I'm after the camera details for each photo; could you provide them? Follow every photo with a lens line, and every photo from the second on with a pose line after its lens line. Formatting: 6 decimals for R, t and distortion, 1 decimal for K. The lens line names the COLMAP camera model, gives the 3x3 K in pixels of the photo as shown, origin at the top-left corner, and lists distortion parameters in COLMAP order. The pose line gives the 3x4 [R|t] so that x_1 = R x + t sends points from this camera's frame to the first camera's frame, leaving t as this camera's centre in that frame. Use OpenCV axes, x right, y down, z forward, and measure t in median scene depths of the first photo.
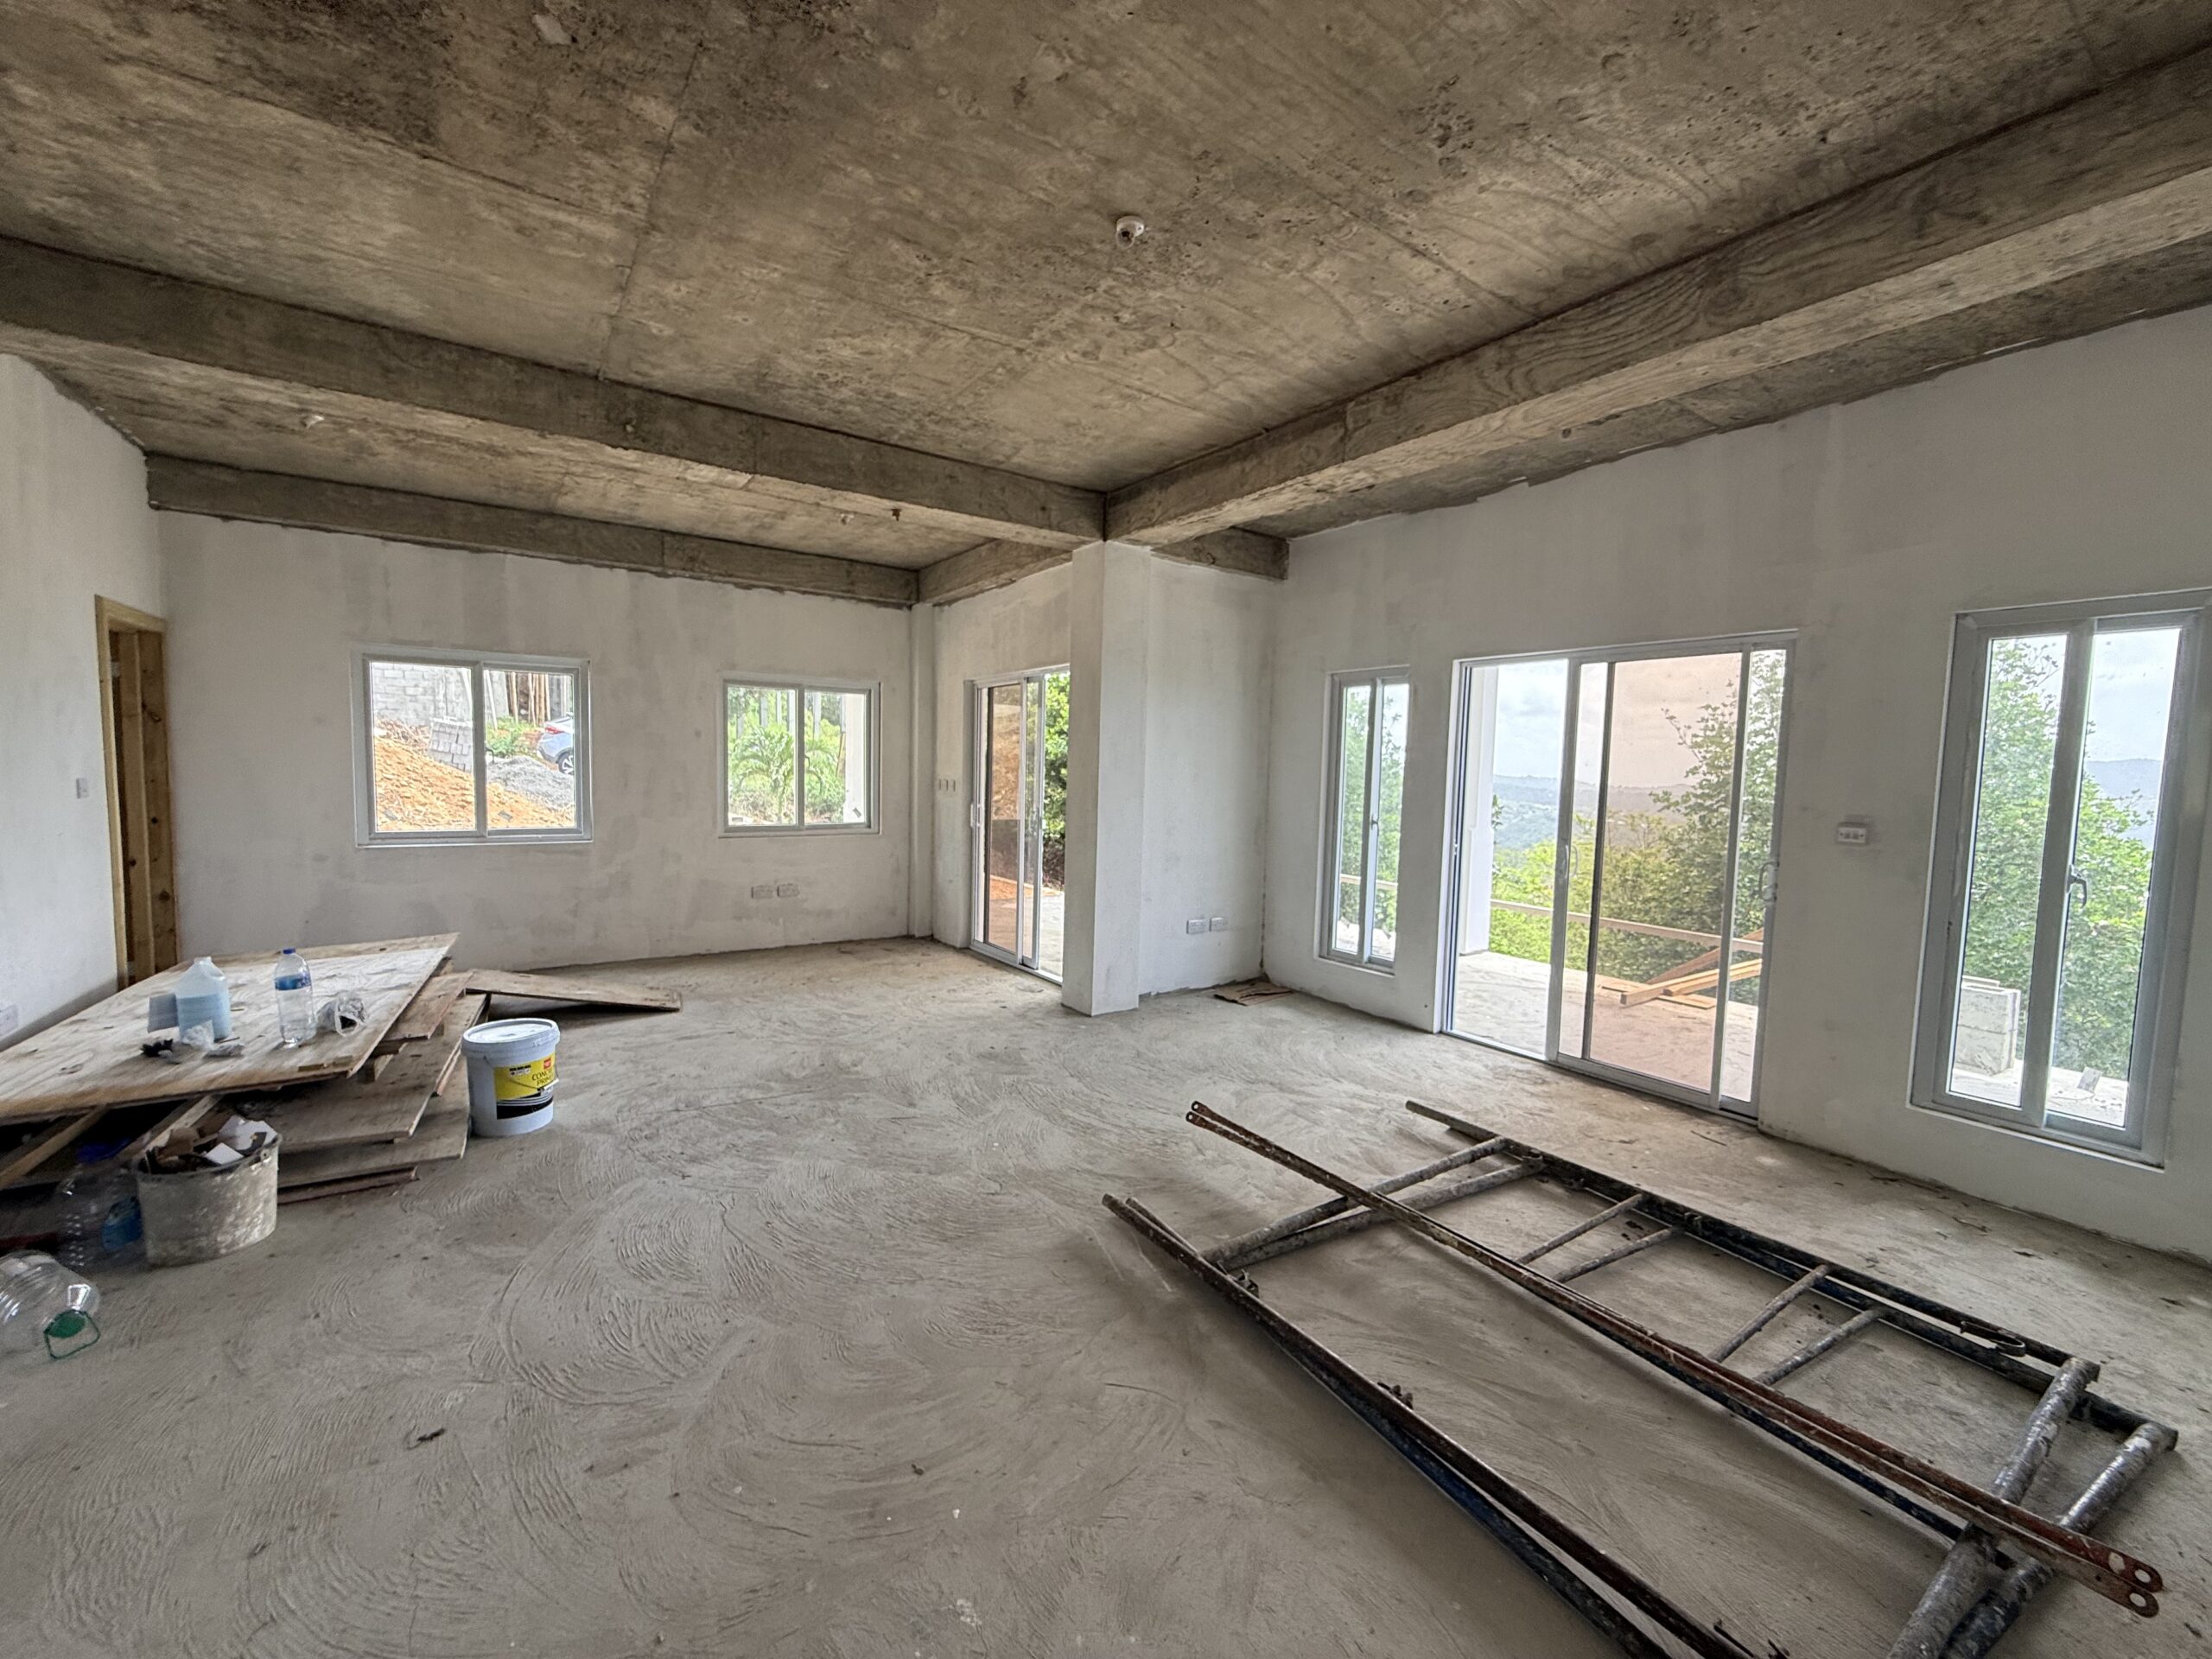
lens RADIAL K [[885.0, 0, 1101.6], [0, 885.0, 833.7], [0, 0, 1]] dist [-0.001127, -0.000112]
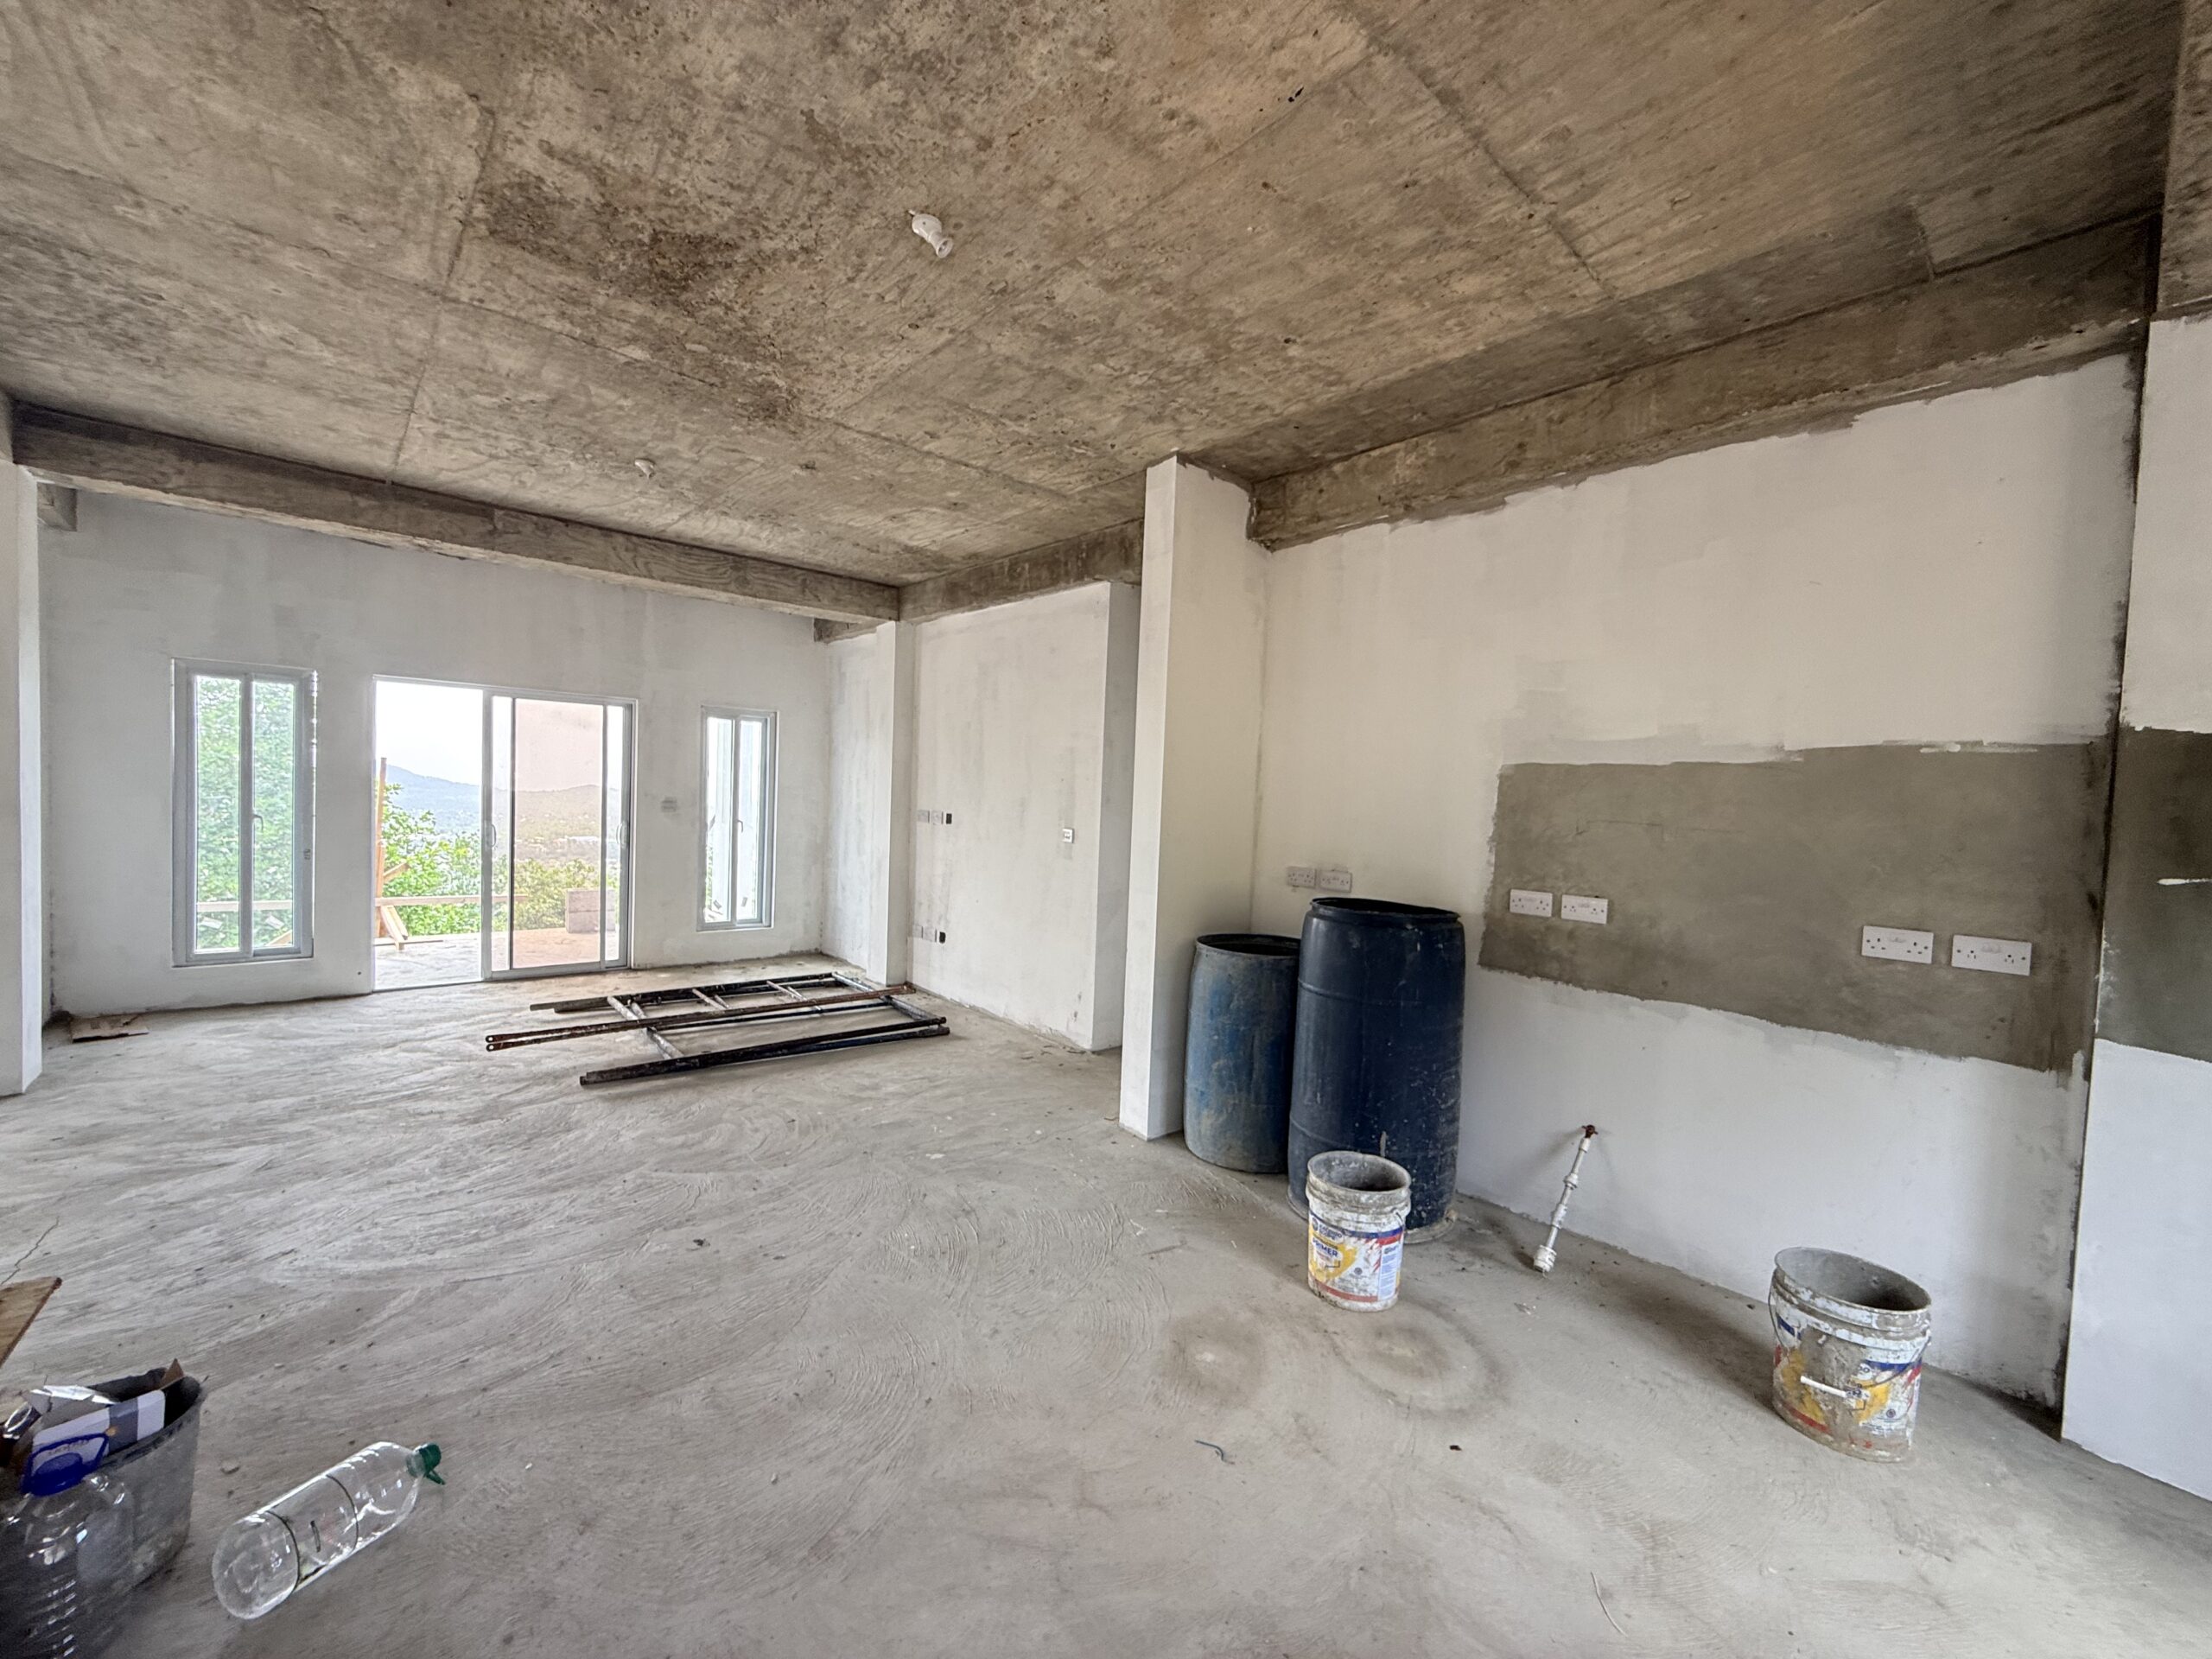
lens RADIAL K [[885.0, 0, 1101.6], [0, 885.0, 833.7], [0, 0, 1]] dist [-0.001127, -0.000112]
pose [[-0.117462, -0.072023, 0.990462, -1.352199], [0.032123, 0.996569, 0.076276, -0.064926], [-0.992558, 0.040776, -0.114745, 0.271657]]
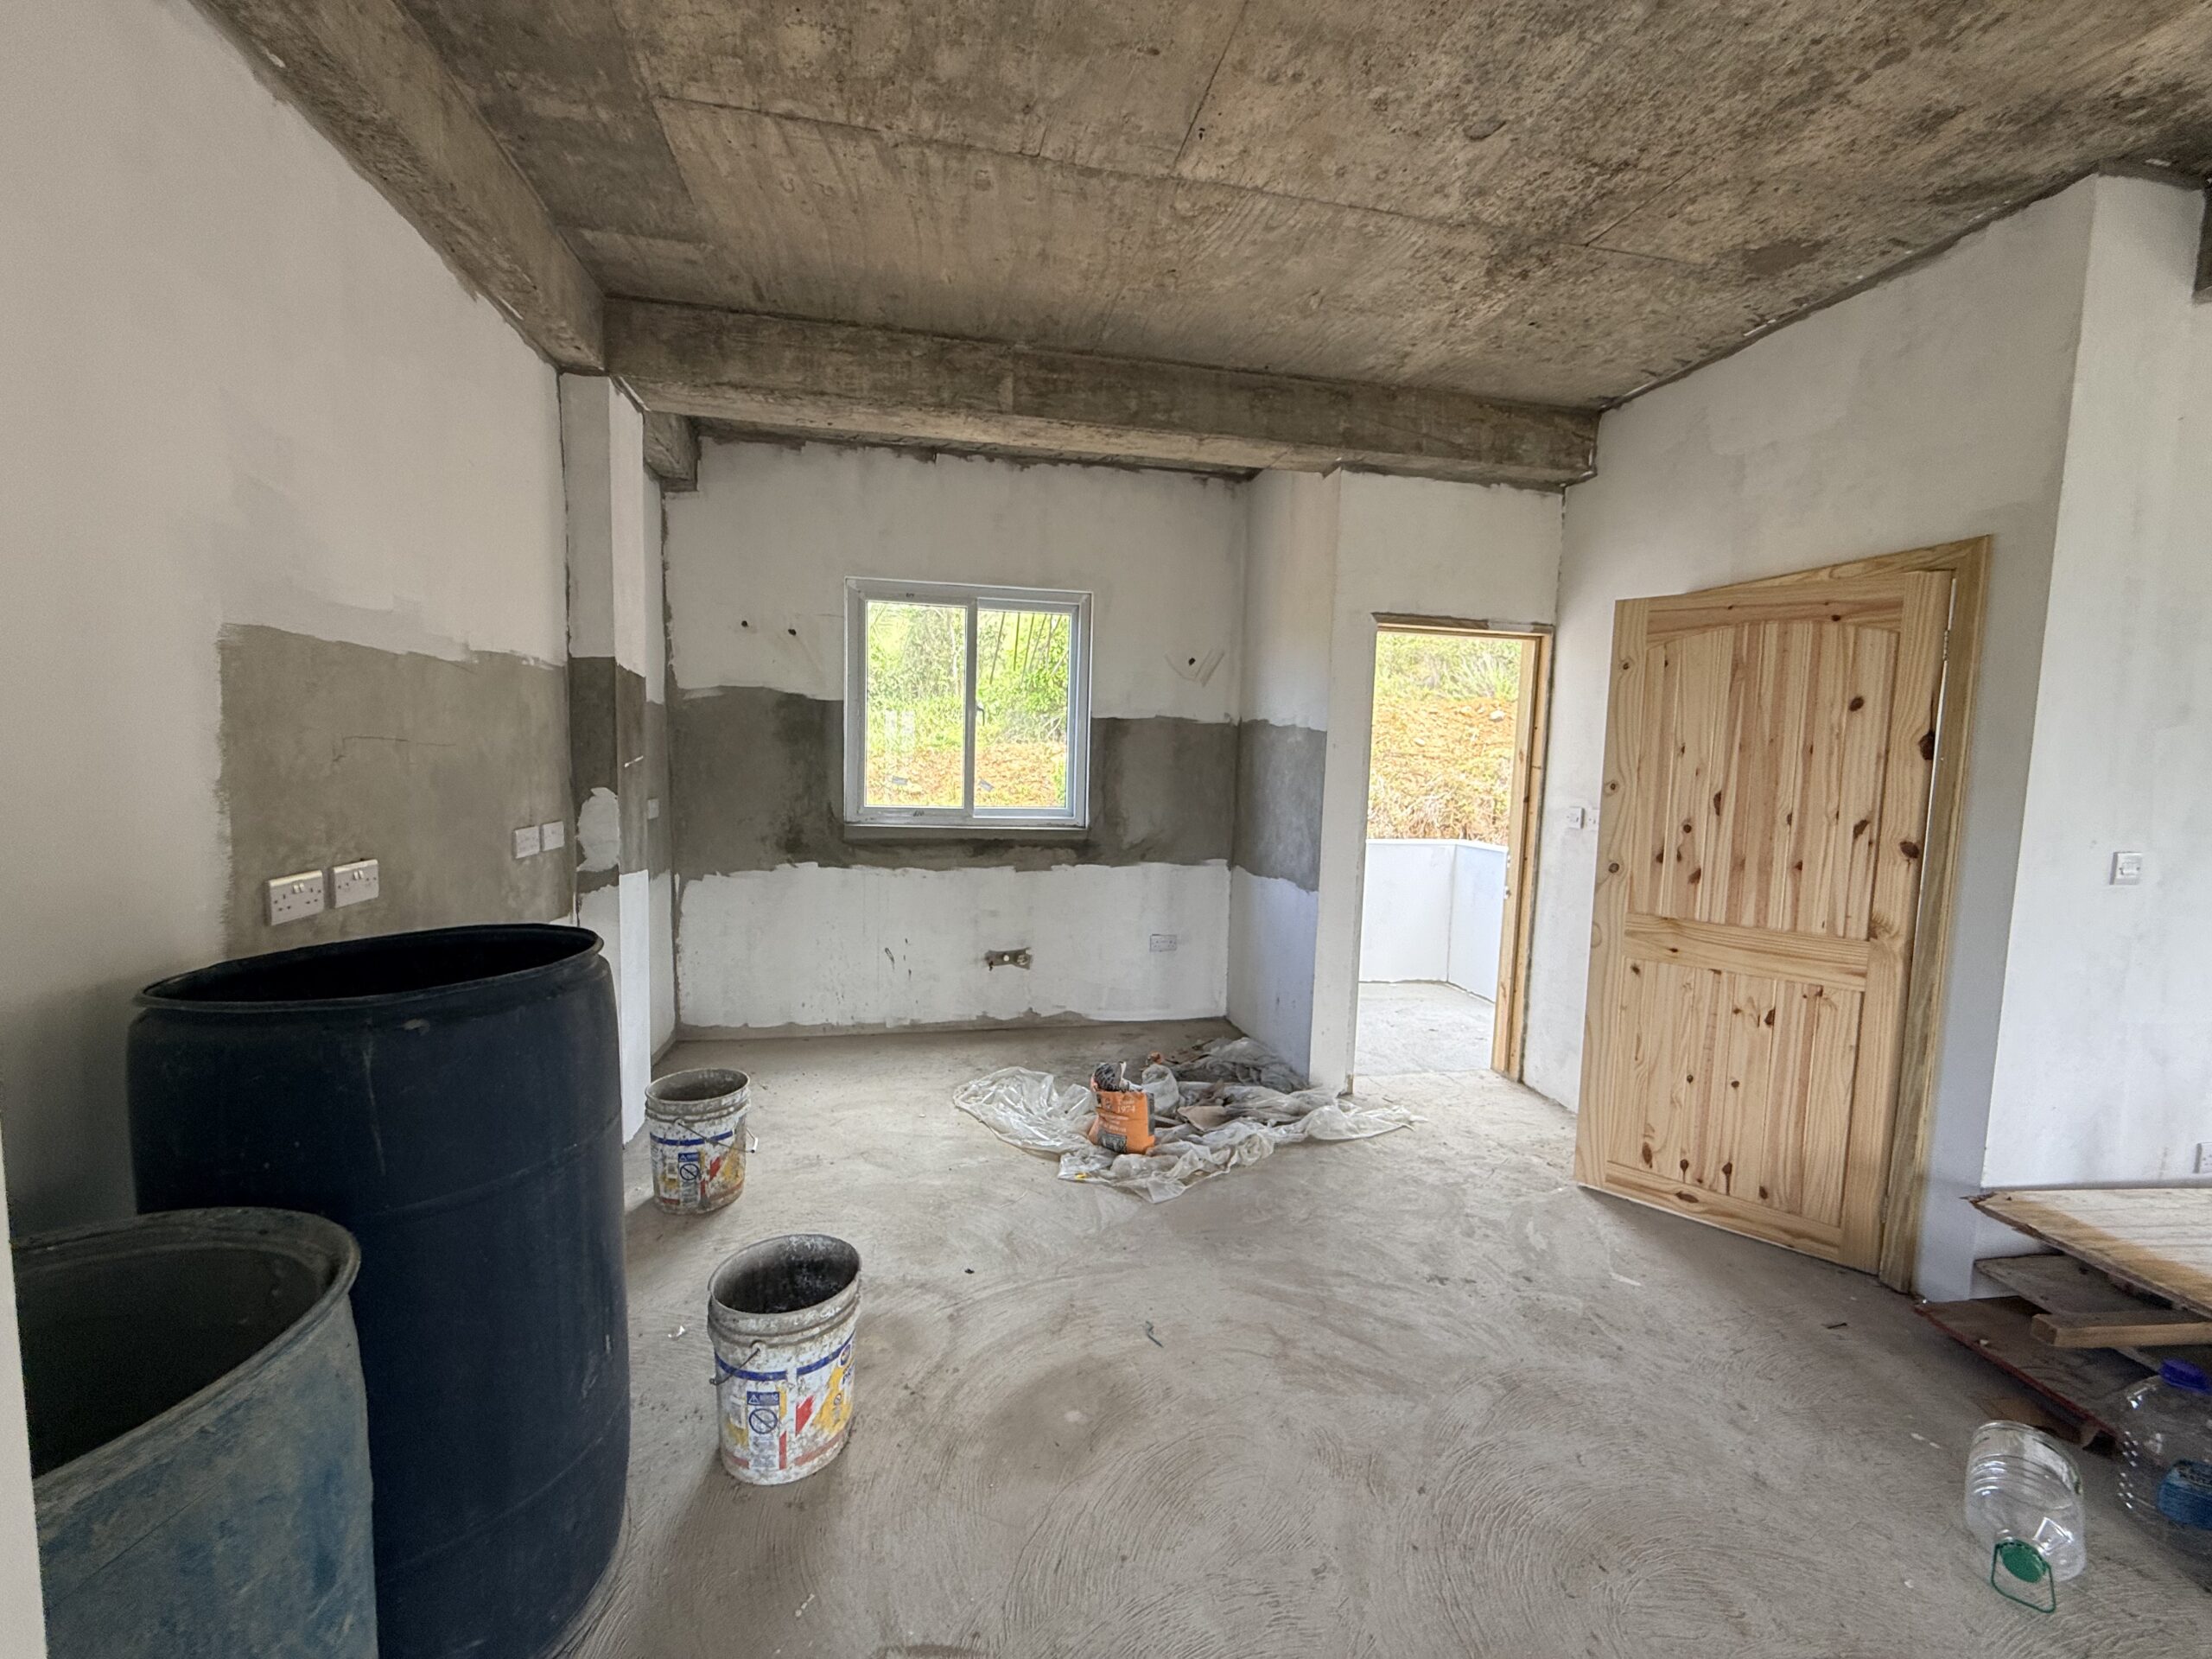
lens RADIAL K [[885.0, 0, 1101.6], [0, 885.0, 833.7], [0, 0, 1]] dist [-0.001127, -0.000112]
pose [[-0.396971, 0.047508, -0.916601, -0.124051], [-0.105518, 0.989676, 0.096994, -0.034697], [0.911745, 0.135222, -0.387860, 0.318640]]
